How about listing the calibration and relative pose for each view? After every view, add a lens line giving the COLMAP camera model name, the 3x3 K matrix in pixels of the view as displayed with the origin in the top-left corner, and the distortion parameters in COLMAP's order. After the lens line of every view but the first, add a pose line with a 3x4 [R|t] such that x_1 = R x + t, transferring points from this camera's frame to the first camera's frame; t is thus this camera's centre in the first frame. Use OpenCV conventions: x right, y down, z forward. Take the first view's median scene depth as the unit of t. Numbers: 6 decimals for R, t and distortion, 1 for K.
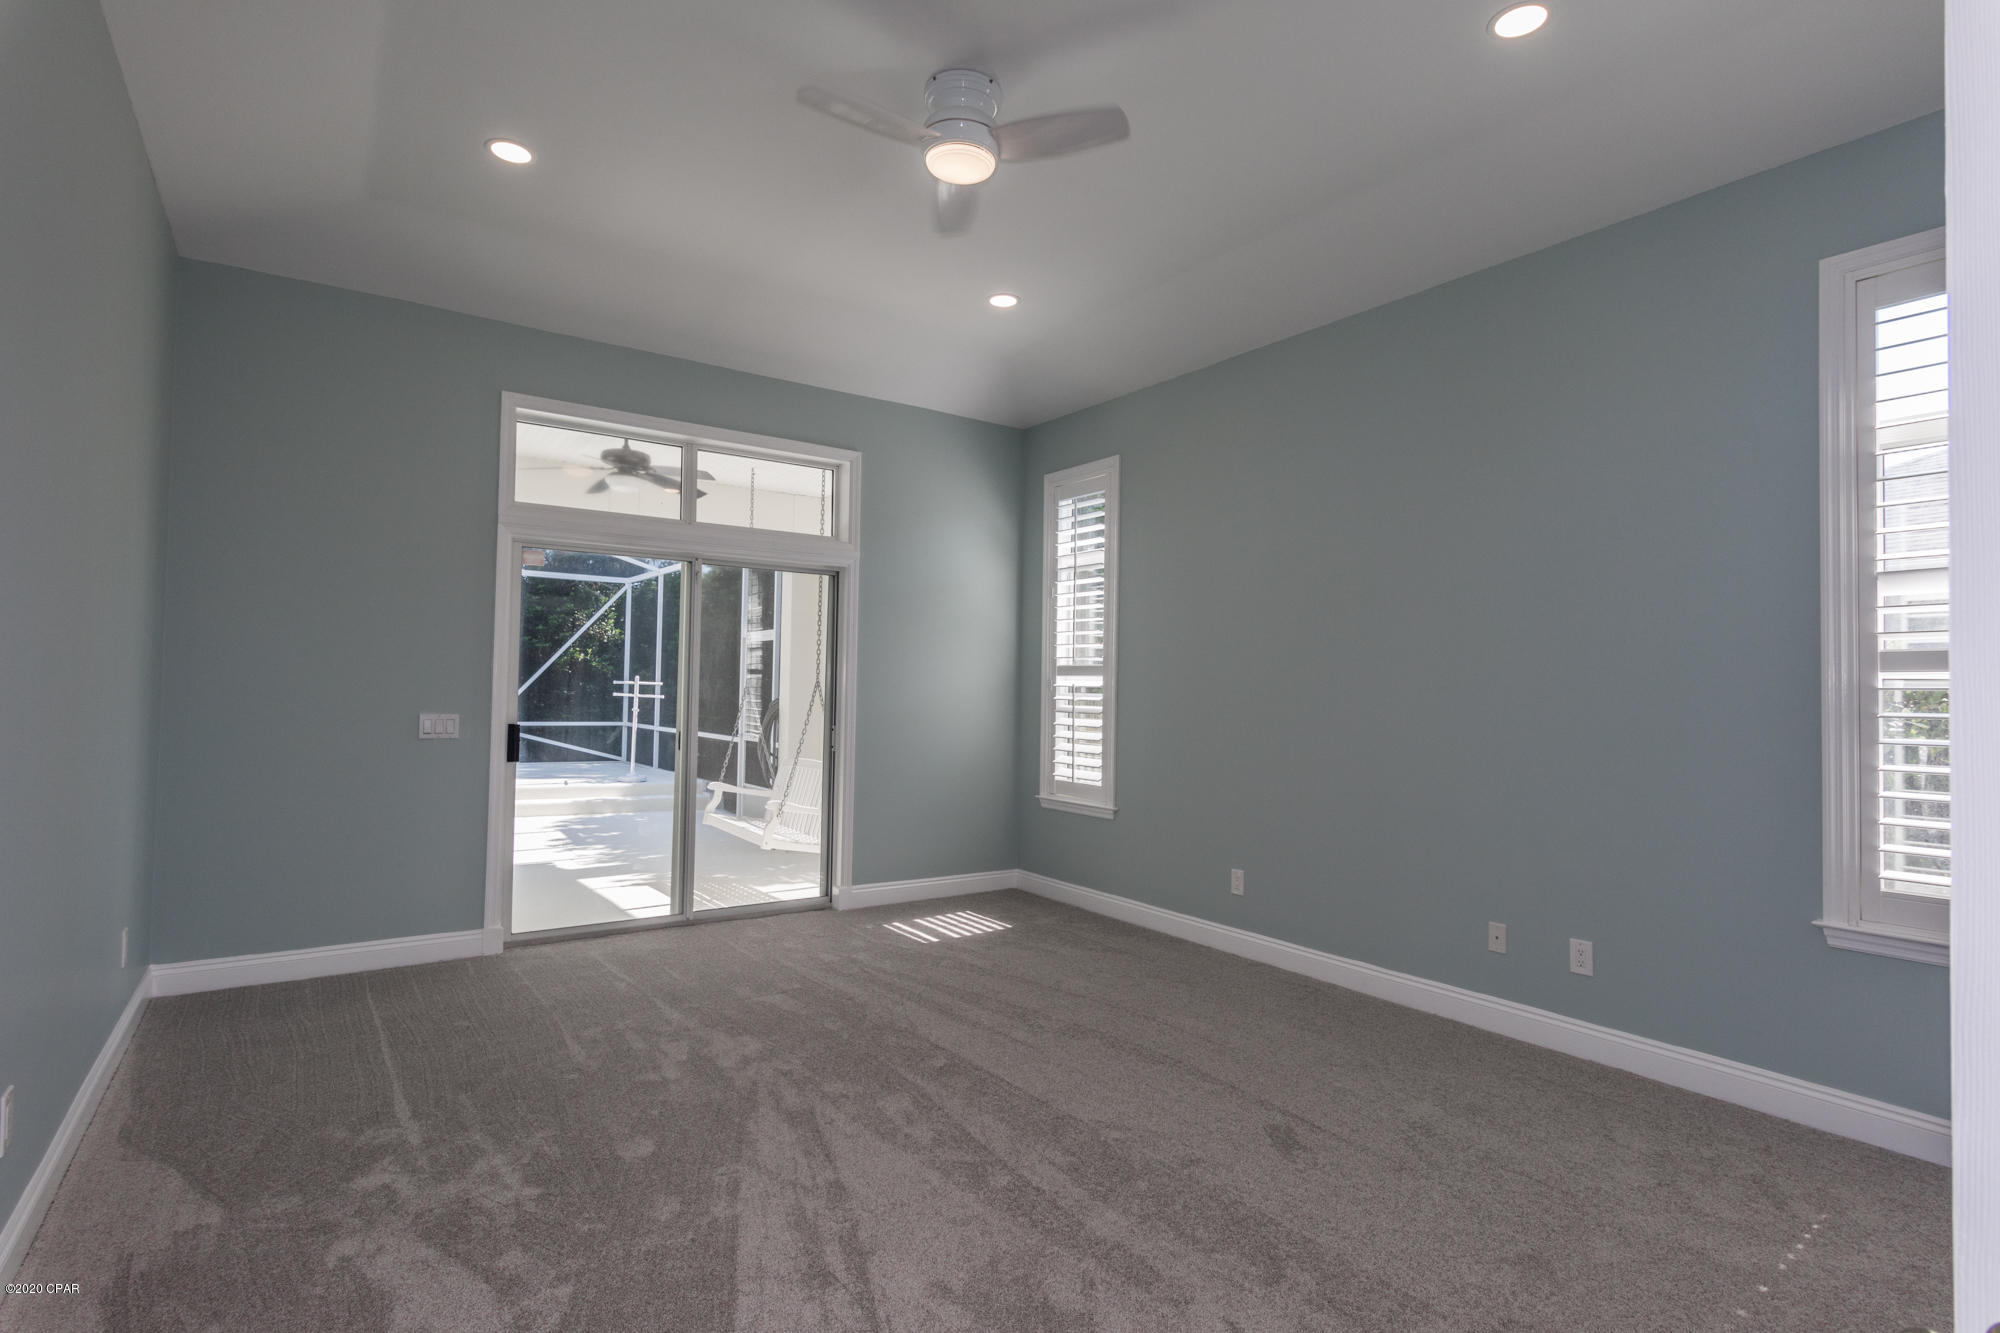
lens RADIAL K [[1027.8, 0, 1061.0], [0, 1027.8, 629.4], [0, 0, 1]] dist [0.001105, -0.000742]
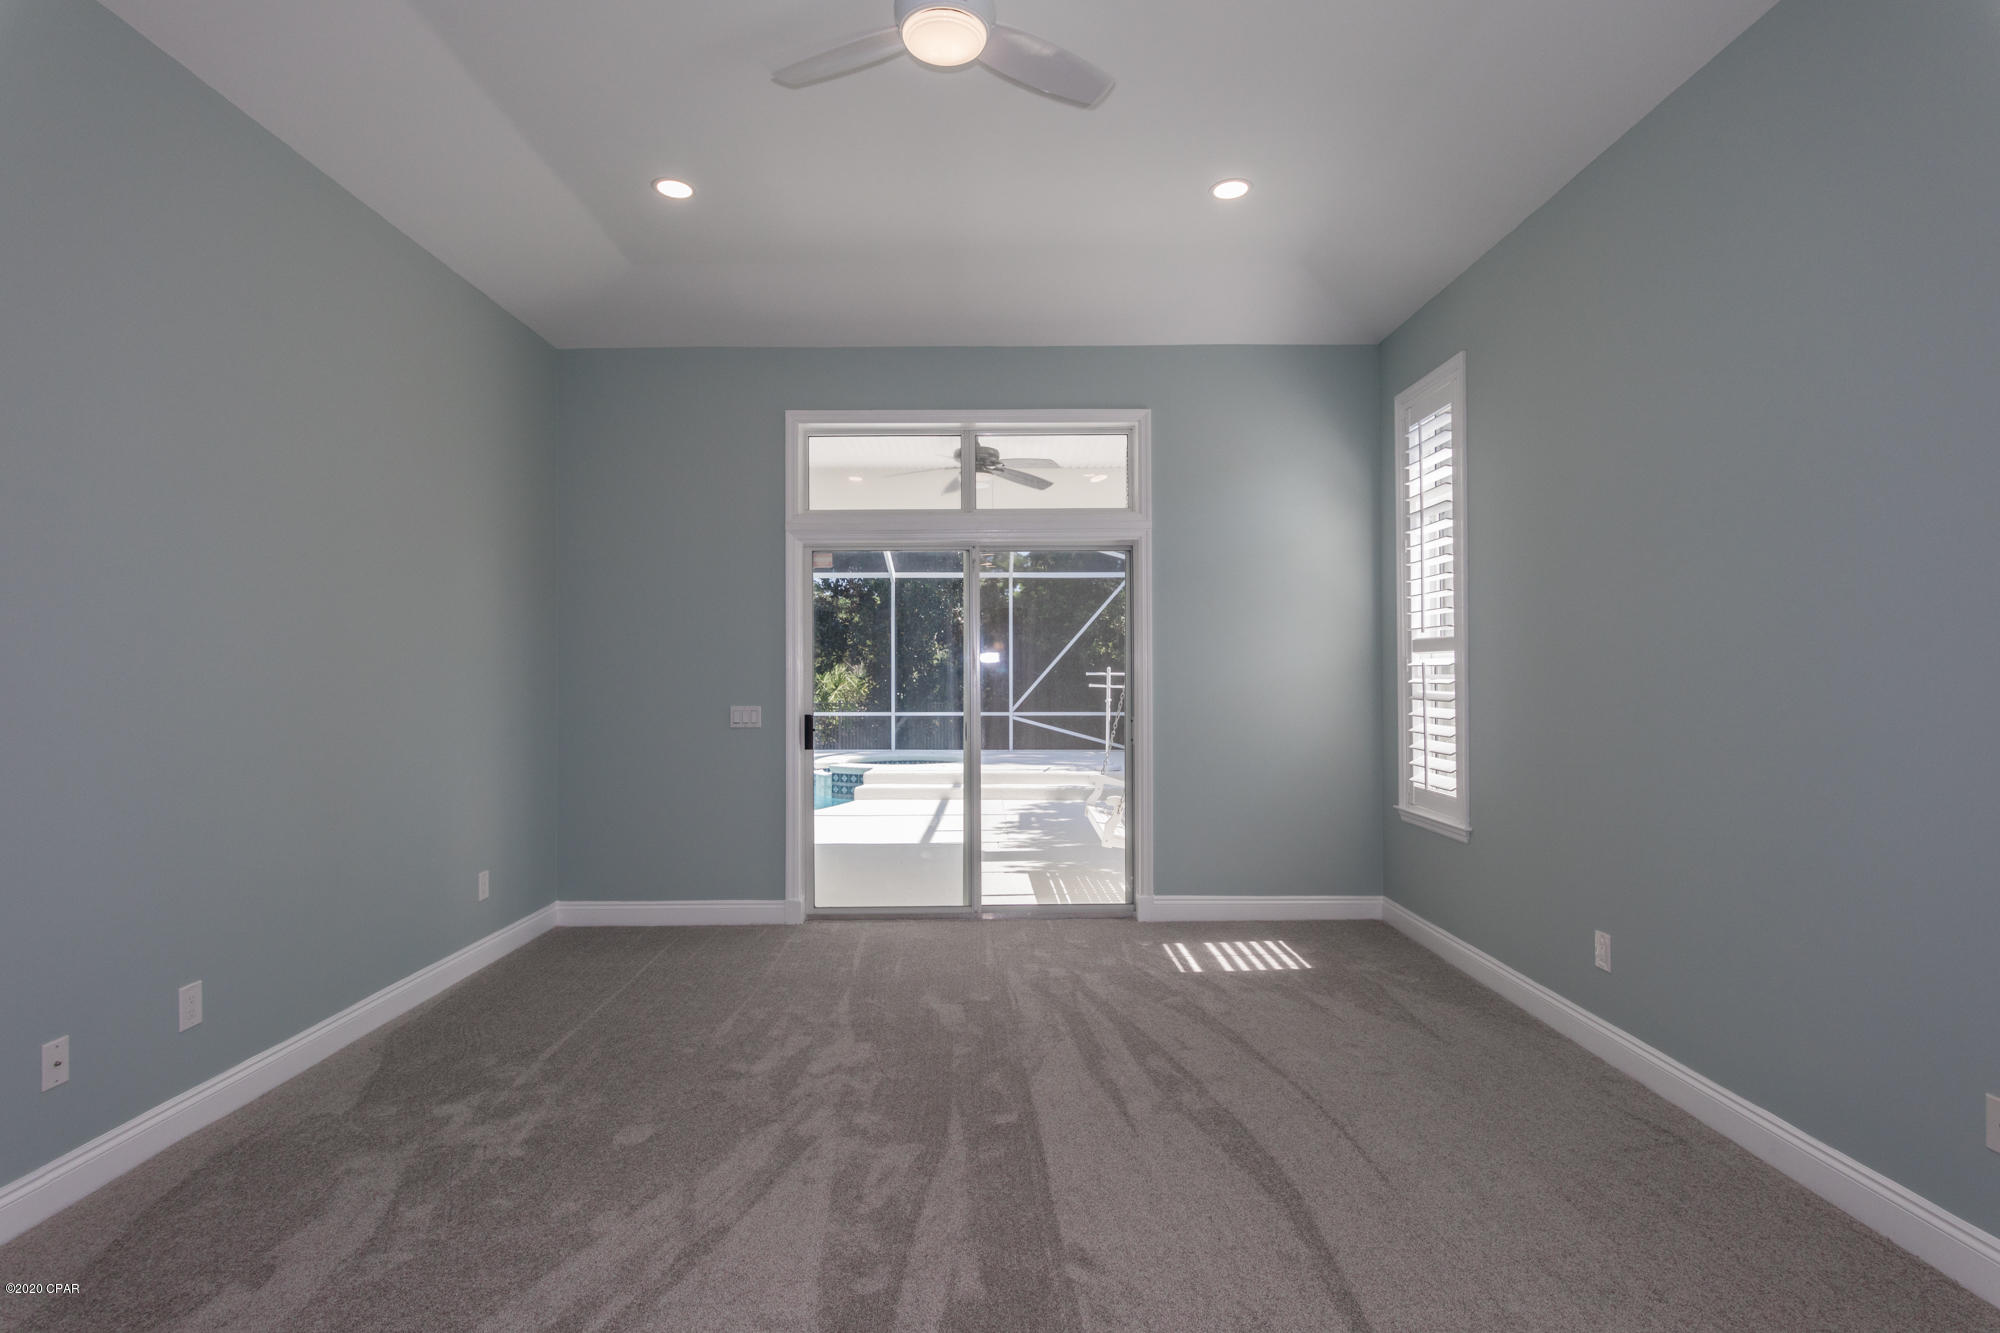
lens RADIAL K [[1049.5, 0, 1037.1], [0, 1049.5, 636.5], [0, 0, 1]] dist [0.000387, 0.000681]
pose [[0.794846, -0.044828, -0.605154, 0.331150], [0.056101, 0.998425, -0.000274, 0.023083], [0.604213, -0.033732, 0.796109, 0.263295]]
